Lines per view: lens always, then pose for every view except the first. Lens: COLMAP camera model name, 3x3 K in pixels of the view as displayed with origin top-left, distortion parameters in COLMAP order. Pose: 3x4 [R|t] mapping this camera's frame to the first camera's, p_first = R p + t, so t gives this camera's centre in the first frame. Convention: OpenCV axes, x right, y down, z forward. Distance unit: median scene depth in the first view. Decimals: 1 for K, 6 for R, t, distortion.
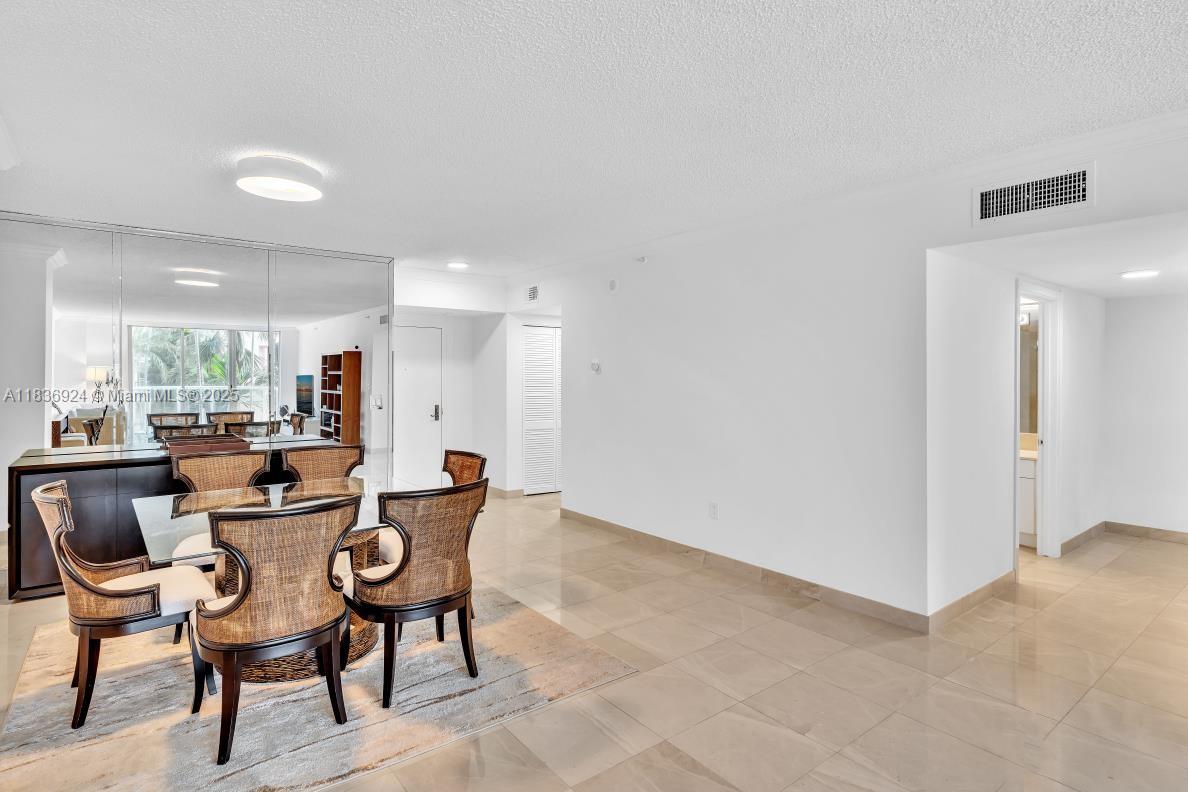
lens RADIAL K [[613.8, 0, 597.0], [0, 613.8, 370.4], [0, 0, 1]] dist [-0.002469, 0.001271]
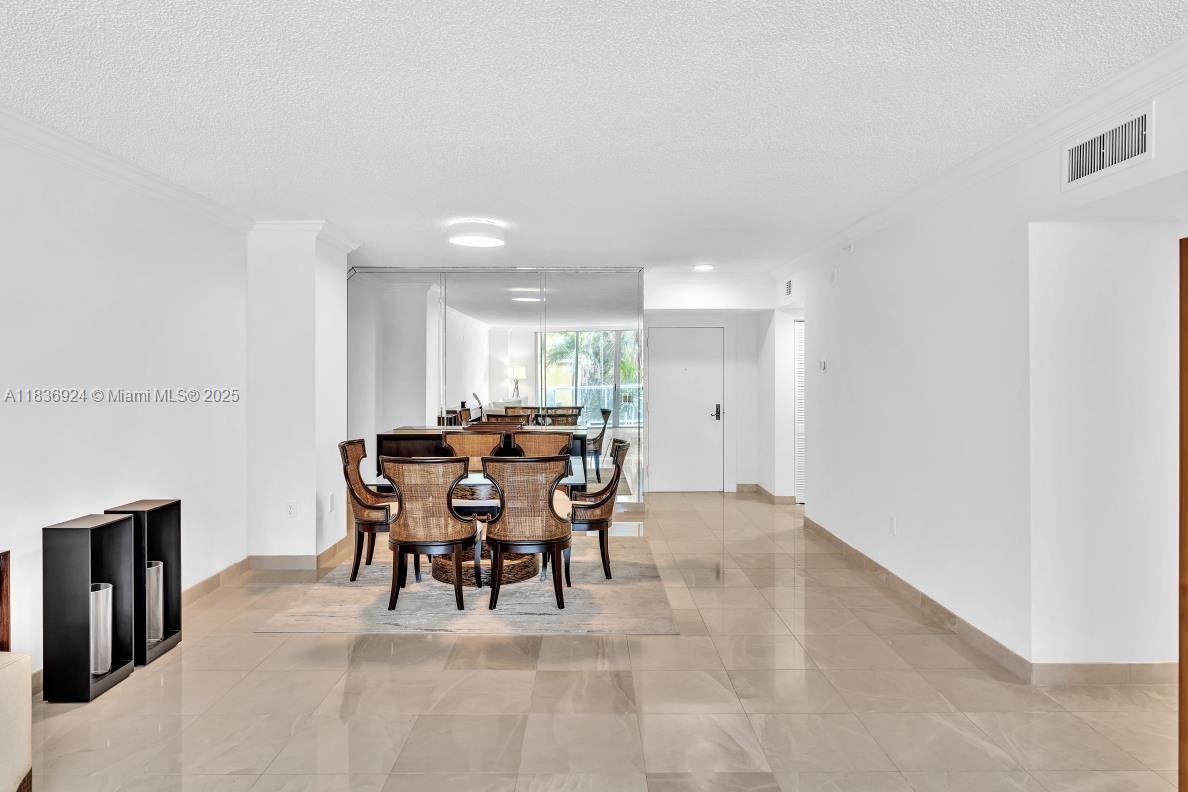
lens RADIAL K [[734.4, 0, 597.6], [0, 734.4, 370.9], [0, 0, 1]] dist [-0.000176, 0.000018]
pose [[0.793167, -0.004469, -0.608988, 0.585575], [0.006119, 0.999981, 0.000631, -0.000094], [0.608974, -0.004227, 0.793179, -0.127211]]
